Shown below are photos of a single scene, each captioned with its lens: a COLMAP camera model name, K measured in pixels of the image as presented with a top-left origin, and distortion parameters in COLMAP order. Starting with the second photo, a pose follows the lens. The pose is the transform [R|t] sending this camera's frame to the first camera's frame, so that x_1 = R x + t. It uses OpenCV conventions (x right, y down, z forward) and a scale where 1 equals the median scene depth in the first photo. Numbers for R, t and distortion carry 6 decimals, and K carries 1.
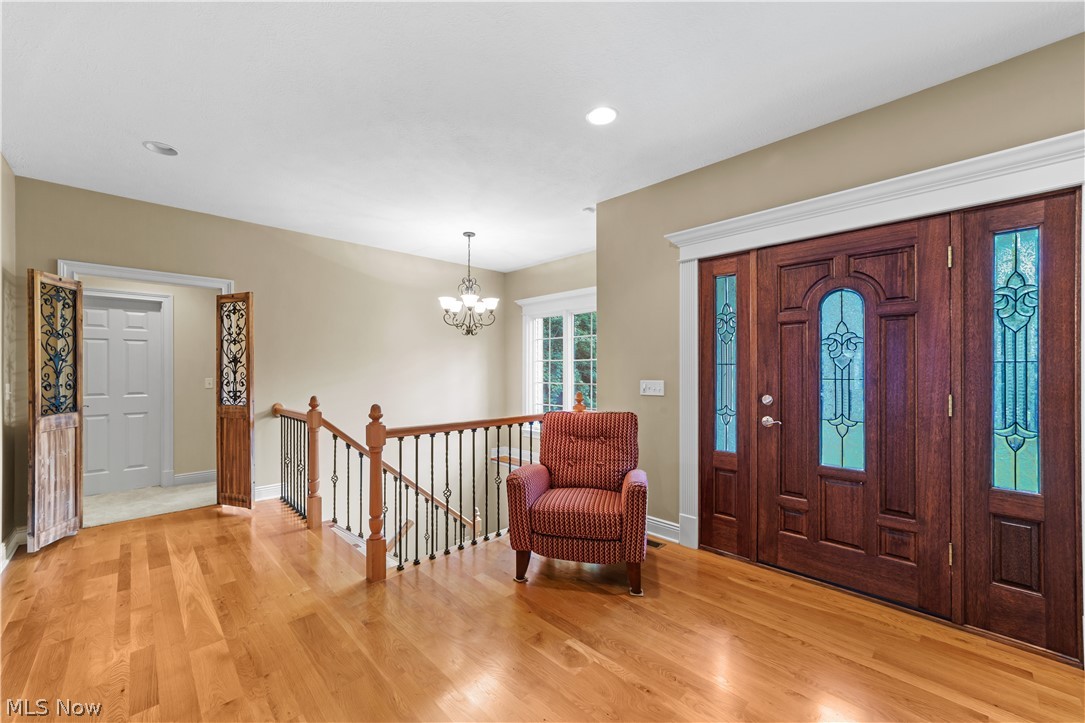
lens RADIAL K [[422.7, 0, 545.1], [0, 422.7, 366.4], [0, 0, 1]] dist [-0.022473, 0.010249]
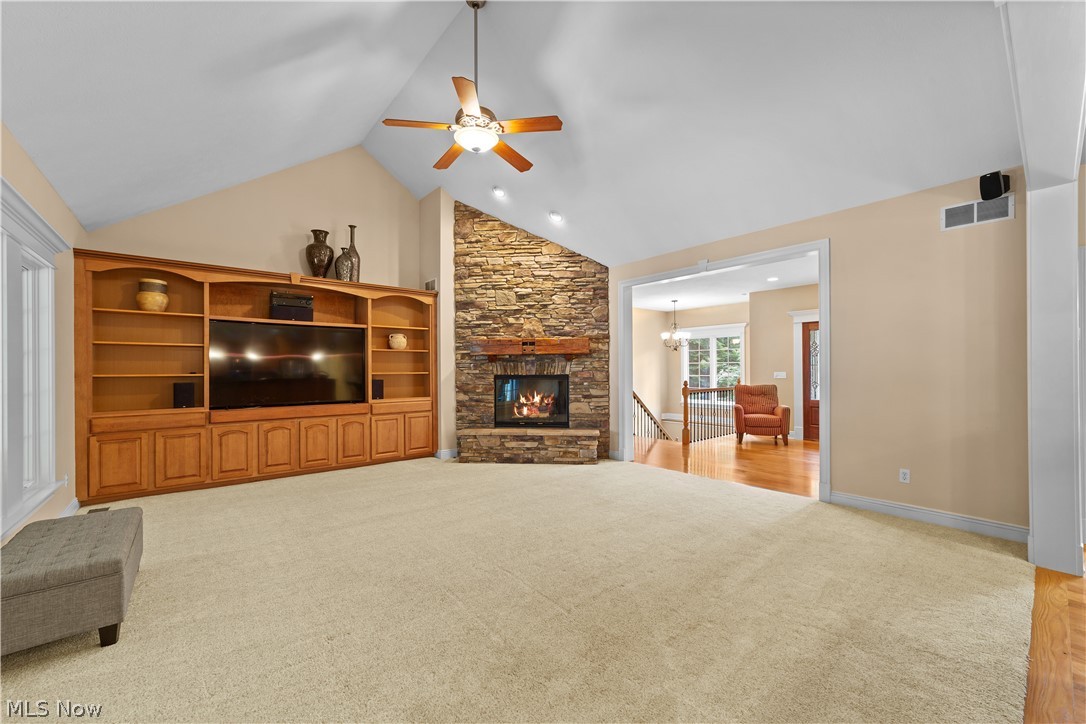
lens RADIAL K [[423.1, 0, 545.6], [0, 423.1, 367.0], [0, 0, 1]] dist [-0.022473, 0.010249]
pose [[0.996914, -0.005375, -0.078323, -1.113533], [0.005508, 0.999984, 0.001482, -0.006756], [0.078314, -0.001909, 0.996927, -1.856886]]
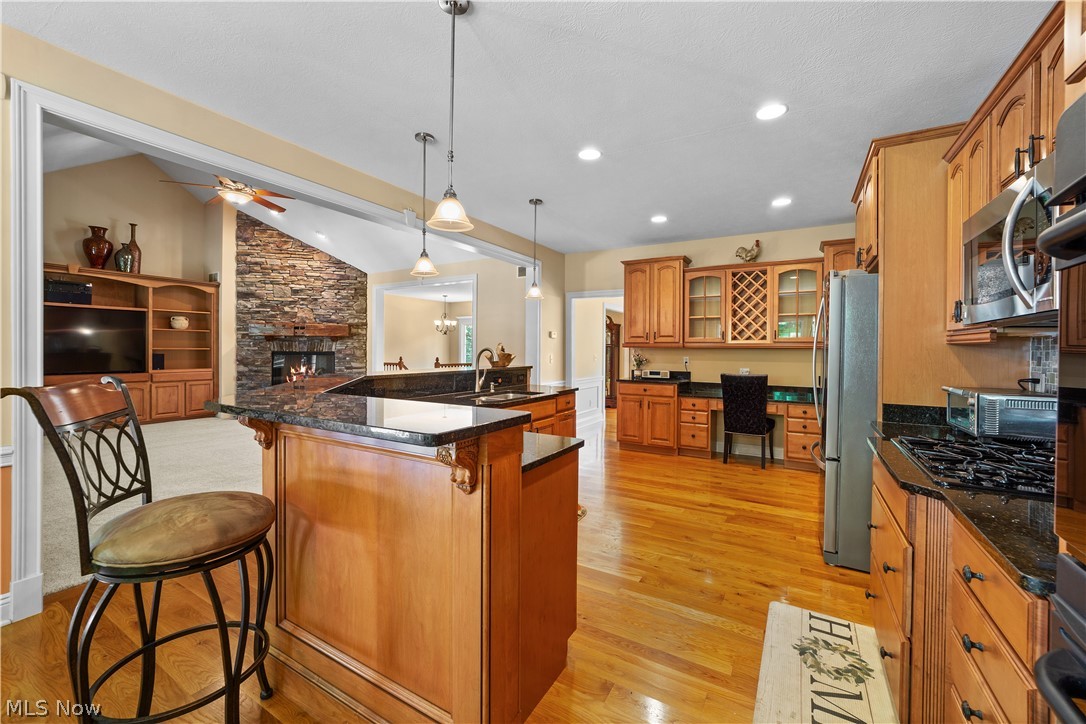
lens RADIAL K [[430.6, 0, 546.5], [0, 430.6, 351.4], [0, 0, 1]] dist [-0.025618, 0.010019]
pose [[0.964553, 0.007693, 0.263778, -0.487801], [-0.010979, 0.999879, 0.010984, -0.014006], [-0.263662, -0.013491, 0.964521, -2.992008]]
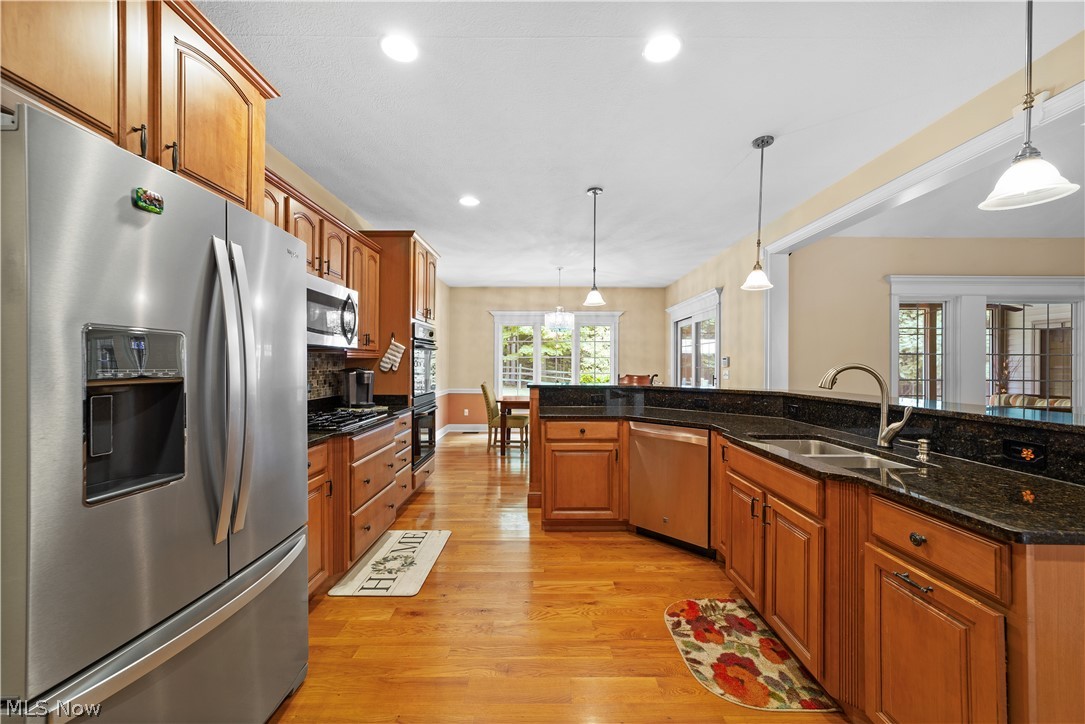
lens RADIAL K [[420.9, 0, 540.8], [0, 420.9, 363.0], [0, 0, 1]] dist [-0.019064, 0.008797]
pose [[-0.699558, -0.001929, -0.714574, 0.606049], [0.000834, 0.999993, -0.003516, -0.007940], [0.714576, -0.003055, -0.699552, -1.505139]]
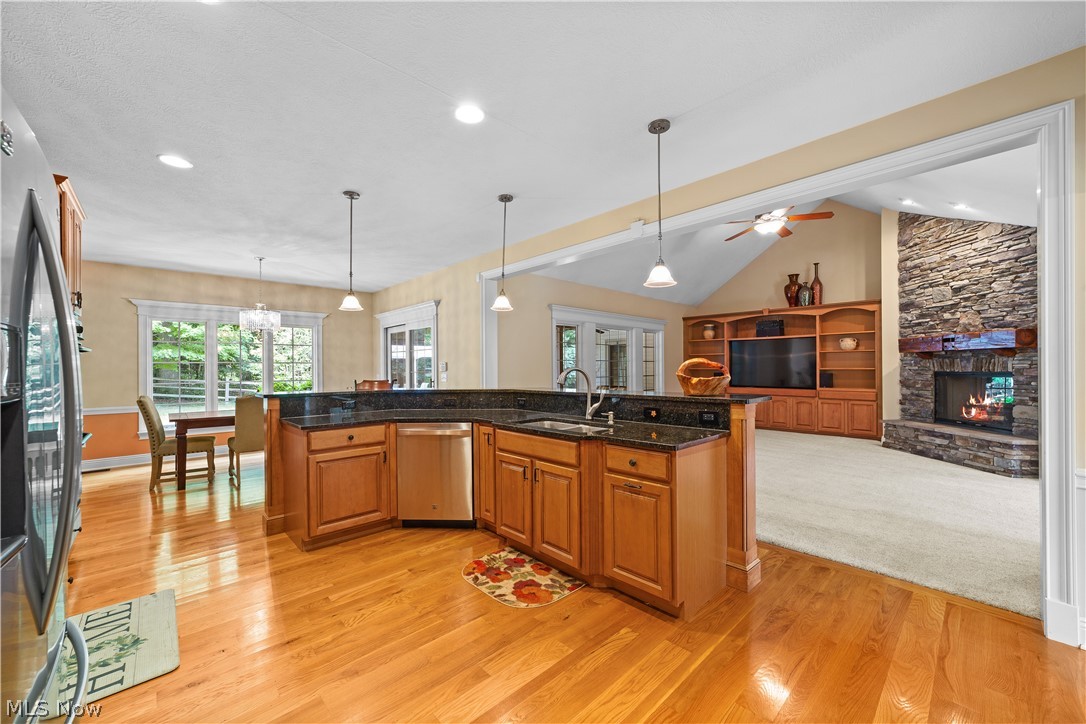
lens RADIAL K [[423.1, 0, 545.6], [0, 423.1, 367.0], [0, 0, 1]] dist [-0.022473, 0.010249]
pose [[-0.012663, -0.000252, -0.999920, 0.842357], [0.012007, 0.999928, -0.000404, -0.010620], [0.999848, -0.012011, -0.012659, -1.690954]]
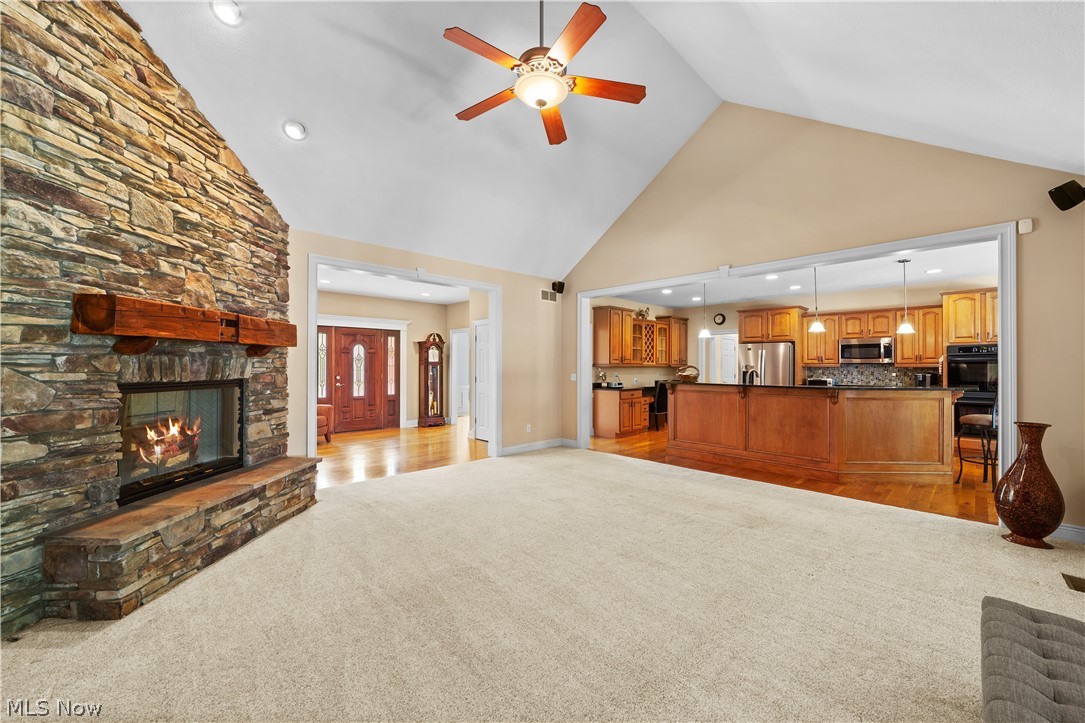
lens RADIAL K [[420.9, 0, 540.8], [0, 420.9, 362.5], [0, 0, 1]] dist [-0.019064, 0.008797]
pose [[0.017557, 0.011048, 0.999785, -2.570316], [-0.008901, 0.999901, -0.010892, -0.008938], [-0.999806, -0.008708, 0.017654, -0.520899]]
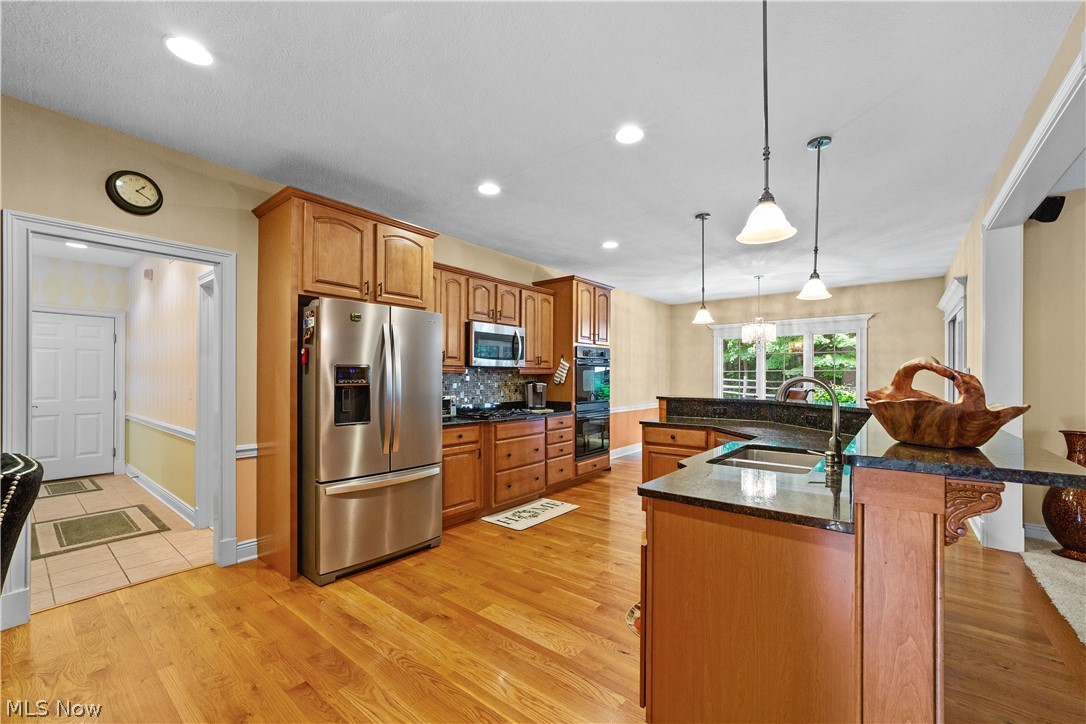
lens RADIAL K [[441.9, 0, 542.1], [0, 441.9, 375.8], [0, 0, 1]] dist [-0.026674, -0.000019]
pose [[-0.993622, -0.000522, -0.112760, 0.248956], [0.000433, 0.999964, -0.008447, -0.004039], [0.112760, -0.008442, -0.993586, -0.902261]]
